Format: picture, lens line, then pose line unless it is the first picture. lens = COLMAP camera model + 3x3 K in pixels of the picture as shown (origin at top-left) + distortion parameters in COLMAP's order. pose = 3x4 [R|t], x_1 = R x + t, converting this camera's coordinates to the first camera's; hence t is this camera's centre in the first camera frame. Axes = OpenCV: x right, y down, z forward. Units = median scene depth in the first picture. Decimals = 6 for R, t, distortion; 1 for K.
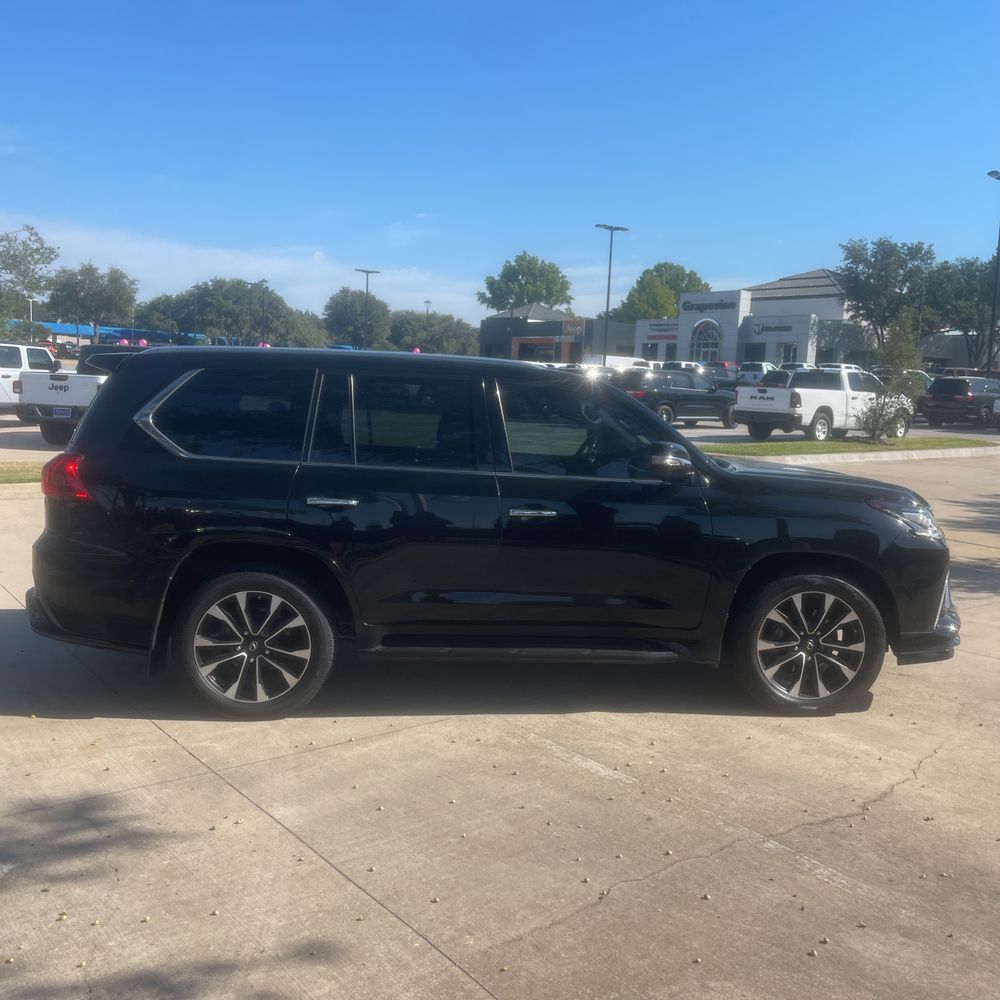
lens RADIAL K [[1009.2, 0, 503.2], [0, 1009.2, 493.4], [0, 0, 1]] dist [0.084336, -0.121140]
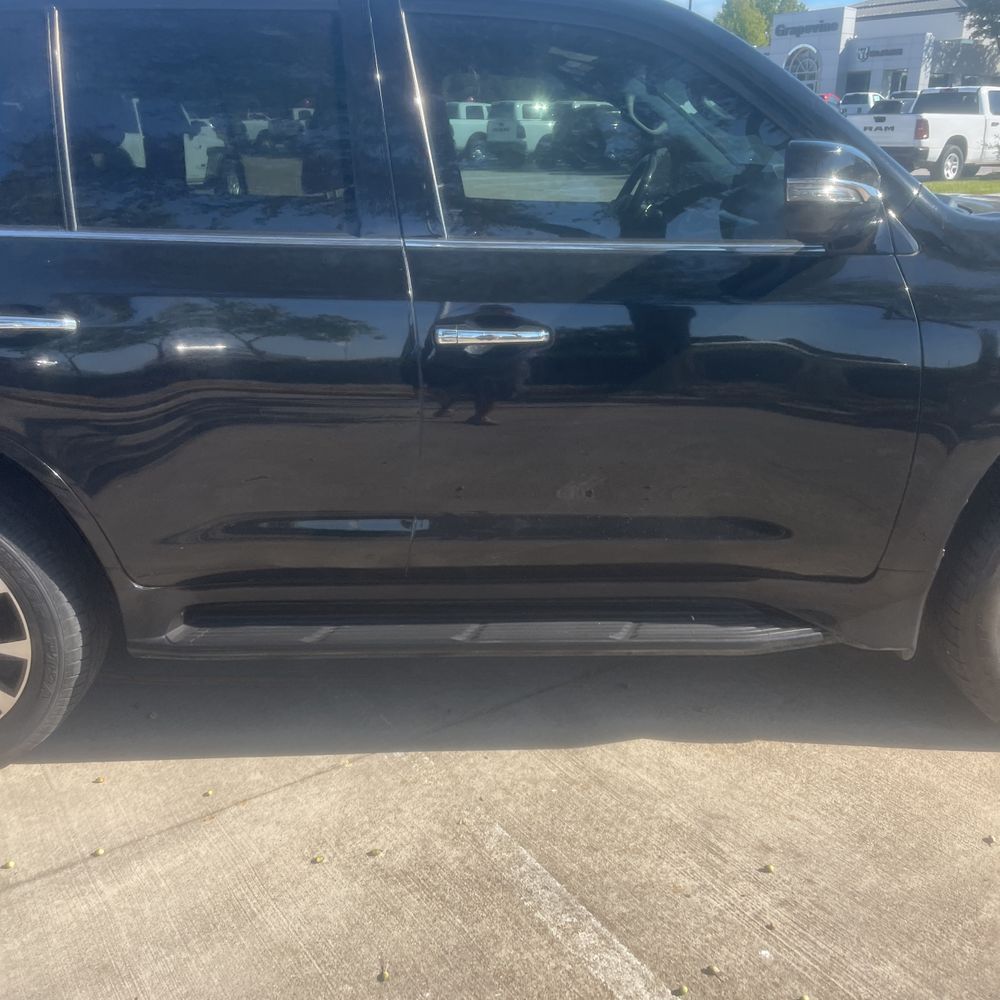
lens RADIAL K [[1009.2, 0, 503.2], [0, 1009.2, 493.4], [0, 0, 1]] dist [0.084336, -0.121140]
pose [[0.996872, -0.016953, -0.077192, 0.013773], [0.033820, 0.974282, 0.222782, -0.002193], [0.071429, -0.224696, 0.971807, 0.117392]]
